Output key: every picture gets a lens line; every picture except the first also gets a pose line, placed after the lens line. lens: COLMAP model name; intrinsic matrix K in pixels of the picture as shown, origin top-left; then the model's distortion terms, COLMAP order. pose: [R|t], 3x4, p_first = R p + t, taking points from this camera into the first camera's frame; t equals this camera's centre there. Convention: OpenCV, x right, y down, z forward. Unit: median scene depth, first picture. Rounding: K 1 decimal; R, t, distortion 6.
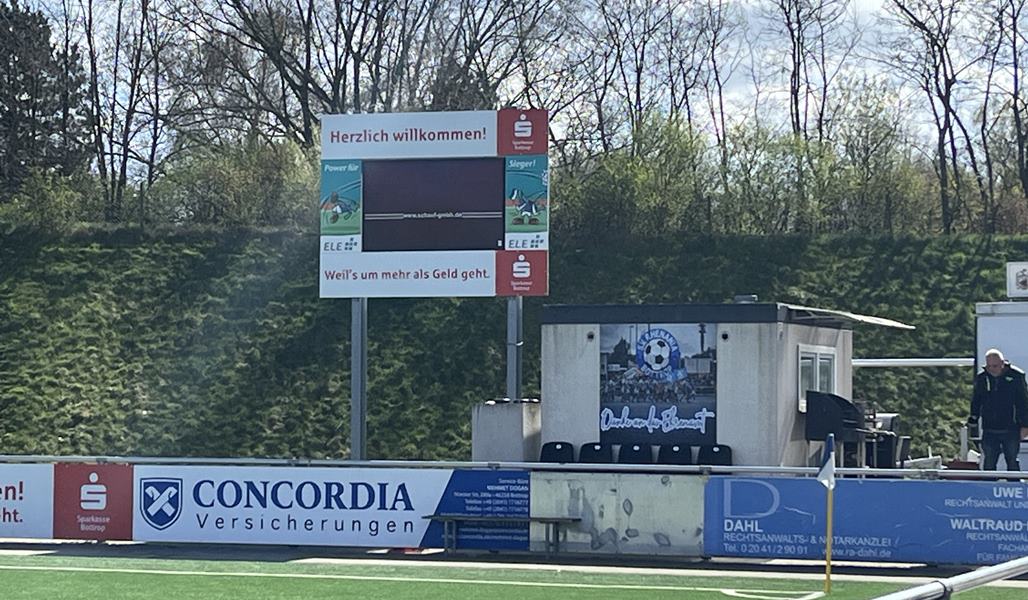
lens RADIAL K [[2662.9, 0, 514.7], [0, 2662.9, 296.0], [0, 0, 1]] dist [0.461633, 0.000000]
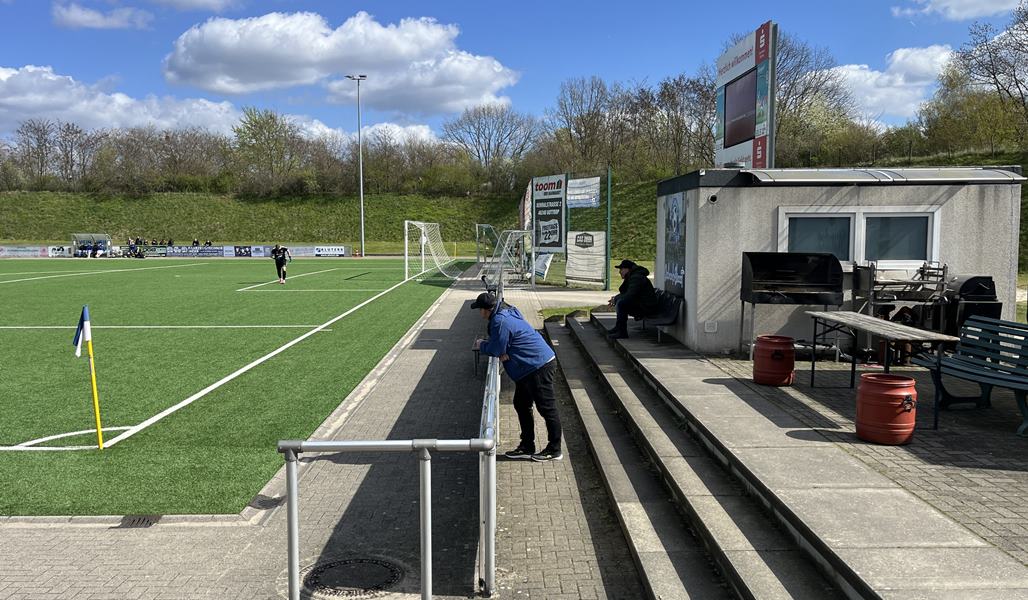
lens RADIAL K [[829.3, 0, 514.5], [0, 829.3, 302.0], [0, 0, 1]] dist [0.007003, -0.001028]
pose [[0.330413, 0.078522, -0.940564, 0.380333], [0.045133, 0.994079, 0.098844, 0.018843], [0.942757, -0.075110, 0.324913, 0.812773]]
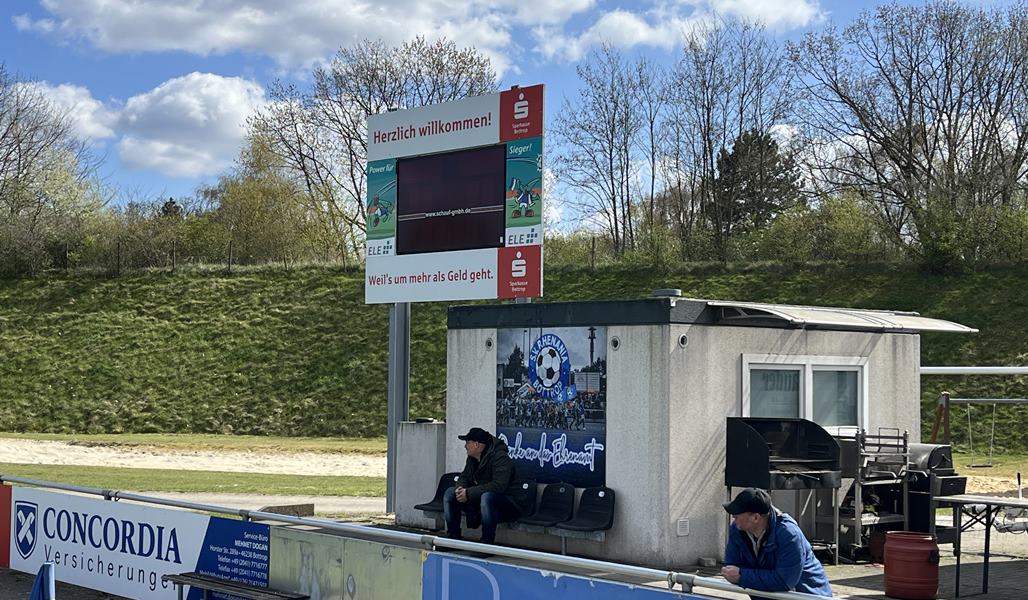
lens RADIAL K [[1406.7, 0, 512.6], [0, 1406.7, 305.2], [0, 0, 1]] dist [0.199150, 0.000000]
pose [[0.888252, -0.014763, -0.459119, 0.234342], [0.010541, 0.999875, -0.011758, 0.008673], [0.459236, 0.005604, 0.888297, 0.630743]]
